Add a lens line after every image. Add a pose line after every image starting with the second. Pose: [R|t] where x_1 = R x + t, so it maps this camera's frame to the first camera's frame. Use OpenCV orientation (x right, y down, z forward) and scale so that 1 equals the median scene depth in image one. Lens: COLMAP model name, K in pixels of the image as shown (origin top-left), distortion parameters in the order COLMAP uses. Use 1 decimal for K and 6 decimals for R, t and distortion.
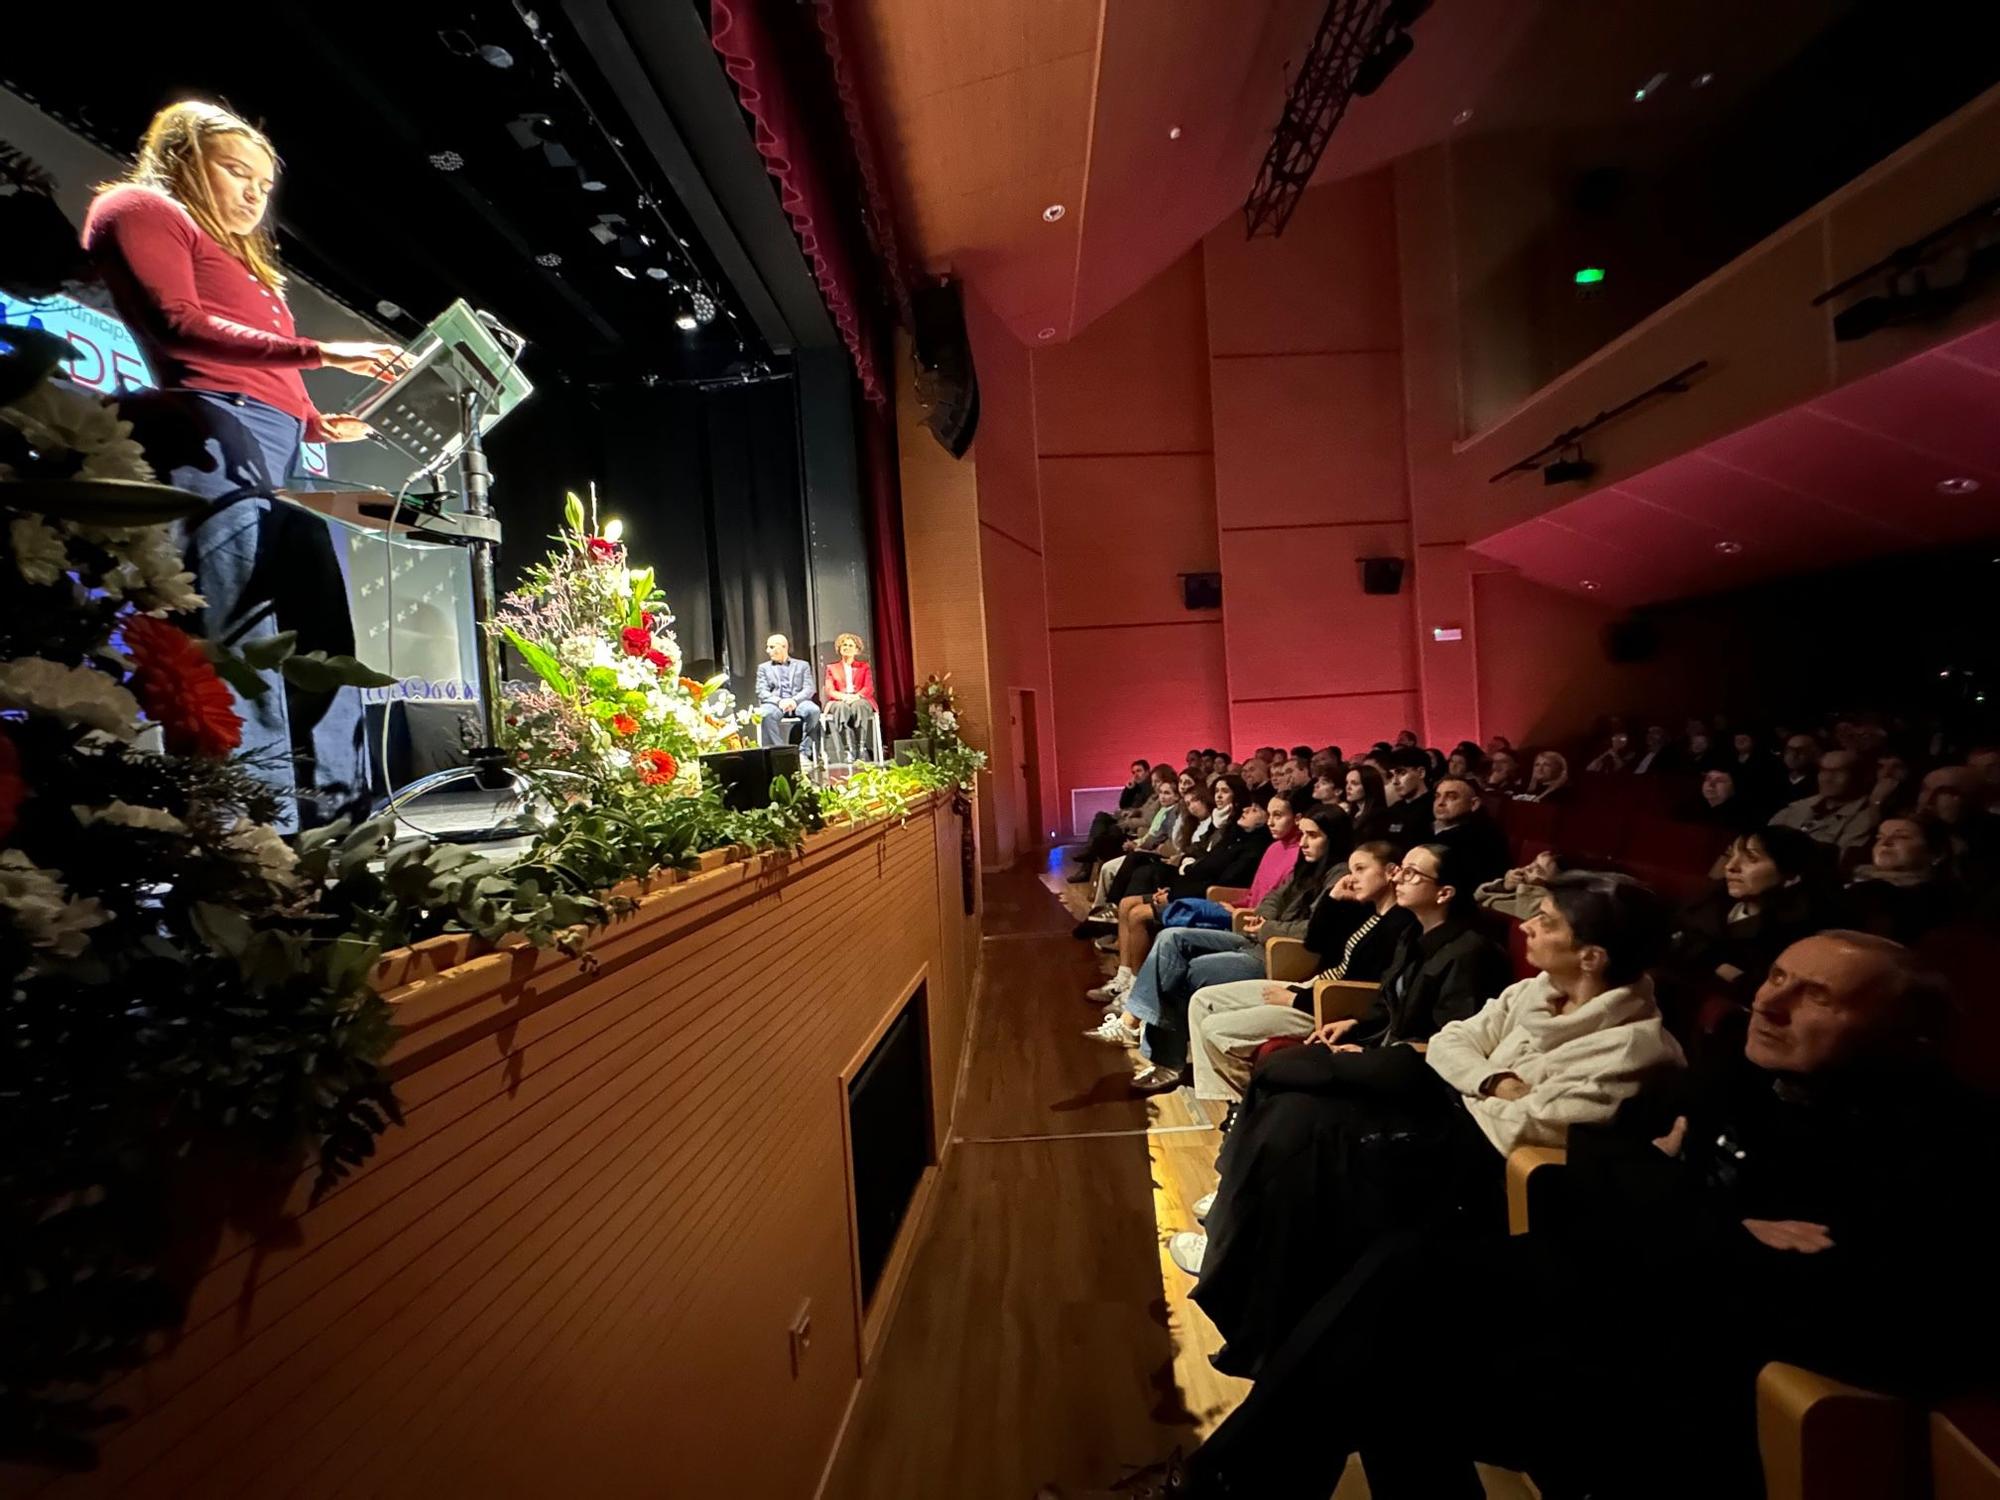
lens RADIAL K [[802.9, 0, 1000.0], [0, 802.9, 750.0], [0, 0, 1]] dist [0.000354, 0.005745]
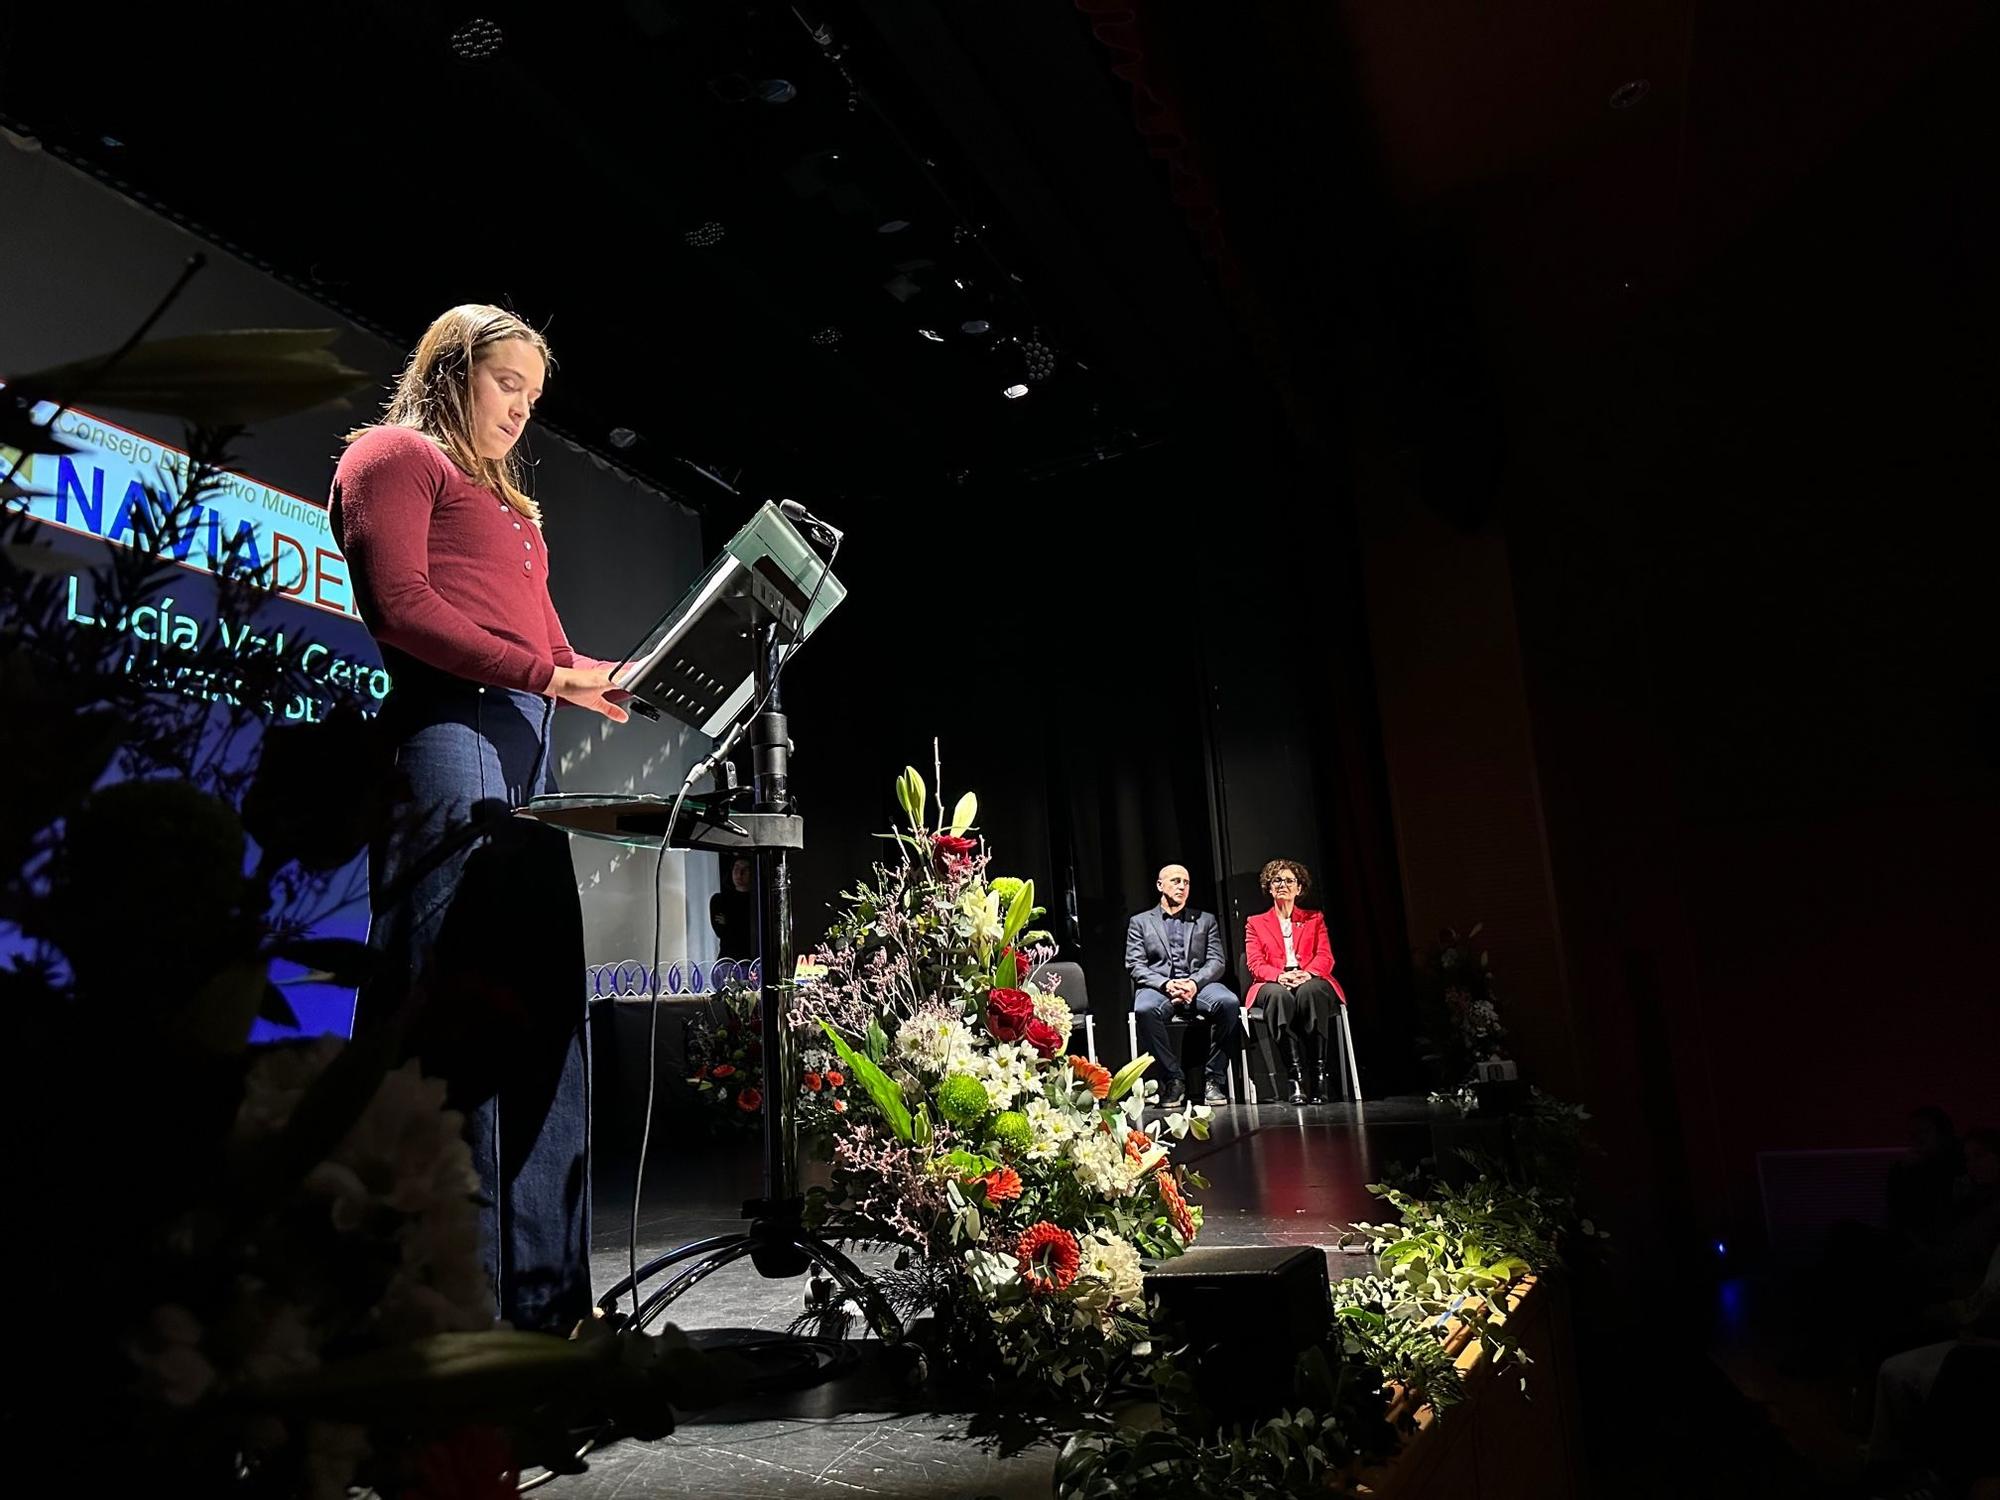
lens RADIAL K [[1408.4, 0, 1000.0], [0, 1408.4, 750.0], [0, 0, 1]] dist [0.130521, -0.207525]
pose [[0.935070, -0.066594, -0.348151, -0.058065], [-0.000166, 0.982111, -0.188302, -0.078610], [0.354463, 0.176134, 0.918332, 0.024161]]
